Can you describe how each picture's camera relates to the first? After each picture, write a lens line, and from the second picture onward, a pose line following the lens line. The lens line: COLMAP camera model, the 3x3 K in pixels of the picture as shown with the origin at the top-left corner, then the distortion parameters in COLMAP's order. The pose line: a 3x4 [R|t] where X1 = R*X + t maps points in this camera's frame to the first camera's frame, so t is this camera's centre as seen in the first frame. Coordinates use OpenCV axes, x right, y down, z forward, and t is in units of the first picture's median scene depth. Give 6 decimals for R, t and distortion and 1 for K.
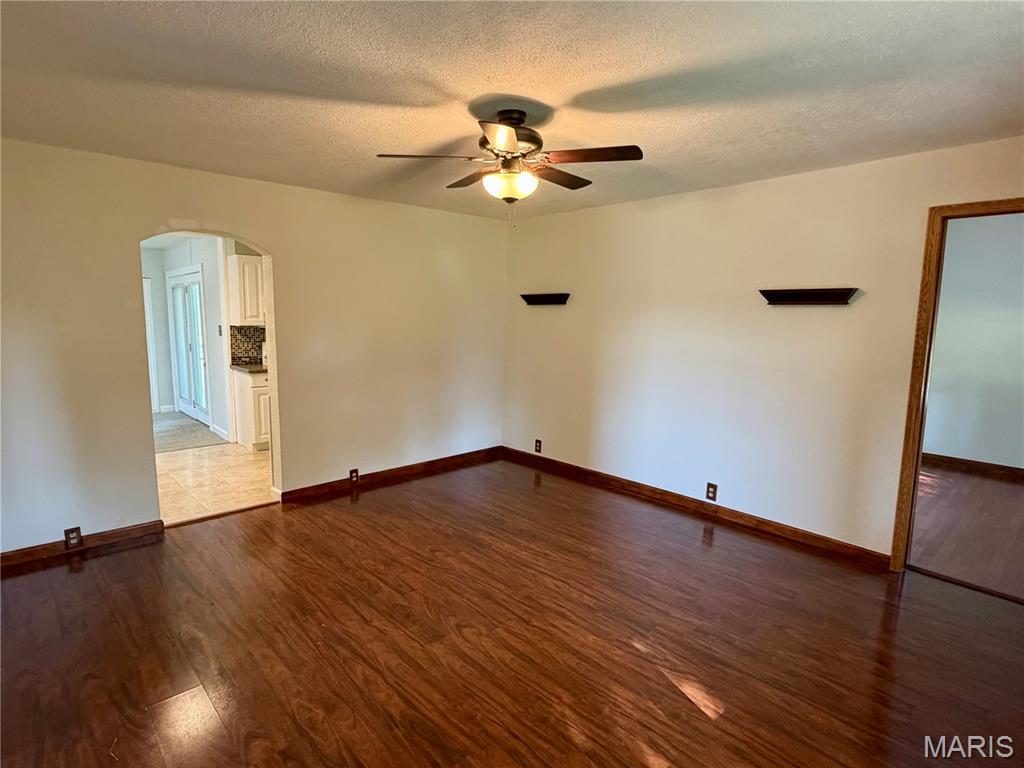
lens RADIAL K [[542.8, 0, 512.0], [0, 542.8, 384.0], [0, 0, 1]] dist [0.002299, 0.000548]
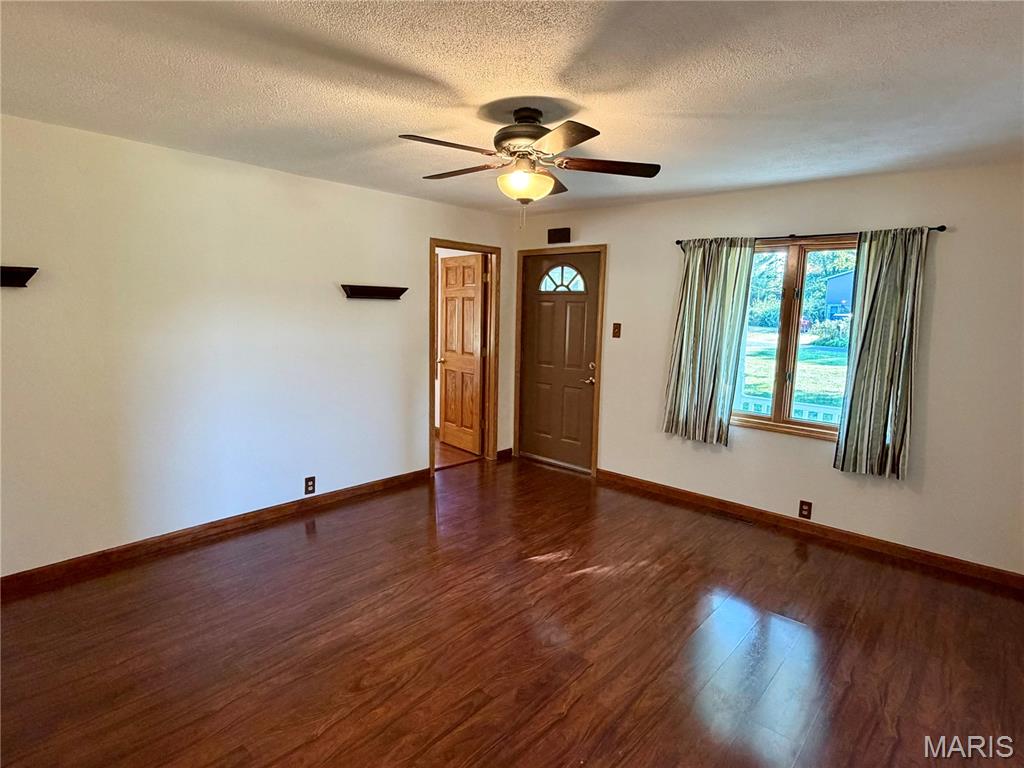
lens RADIAL K [[542.8, 0, 512.0], [0, 542.8, 384.0], [0, 0, 1]] dist [0.002299, 0.000548]
pose [[-0.095213, -0.150755, 0.983975, -0.757057], [0.101179, 0.981881, 0.160224, -0.128767], [-0.990302, 0.114813, -0.078234, 0.857776]]
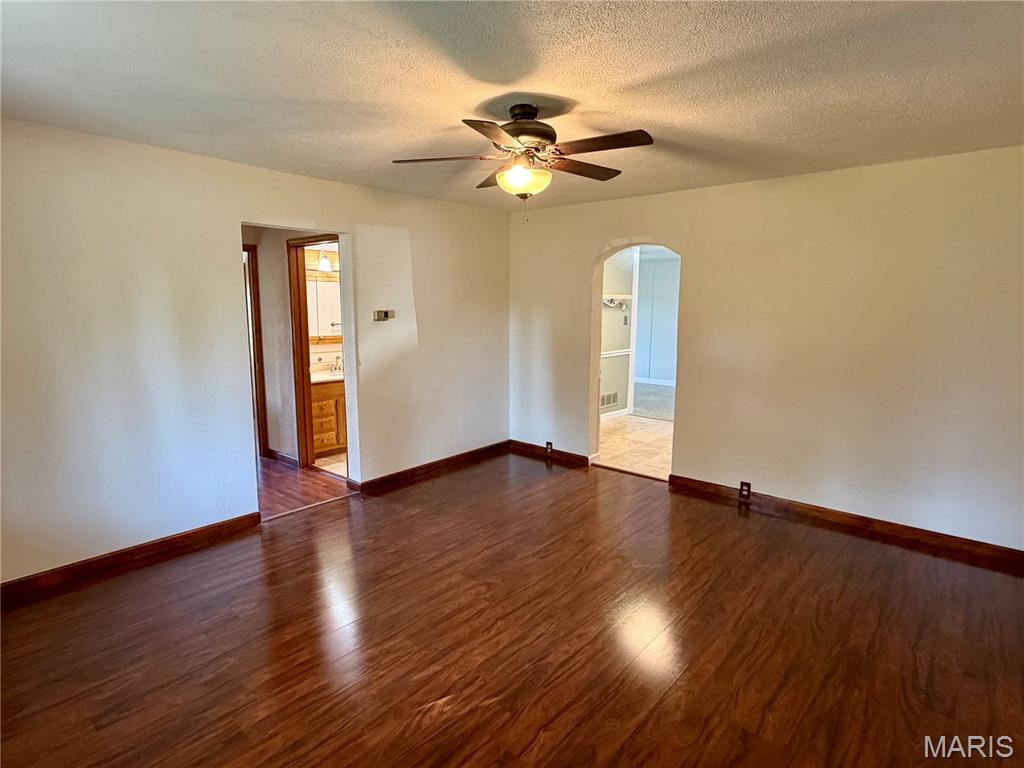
lens RADIAL K [[542.8, 0, 512.0], [0, 542.8, 384.0], [0, 0, 1]] dist [0.002299, 0.000548]
pose [[0.106806, 0.136508, -0.984864, 0.769621], [-0.134335, 0.983429, 0.121741, -0.090104], [0.985163, 0.119299, 0.123374, 0.675380]]
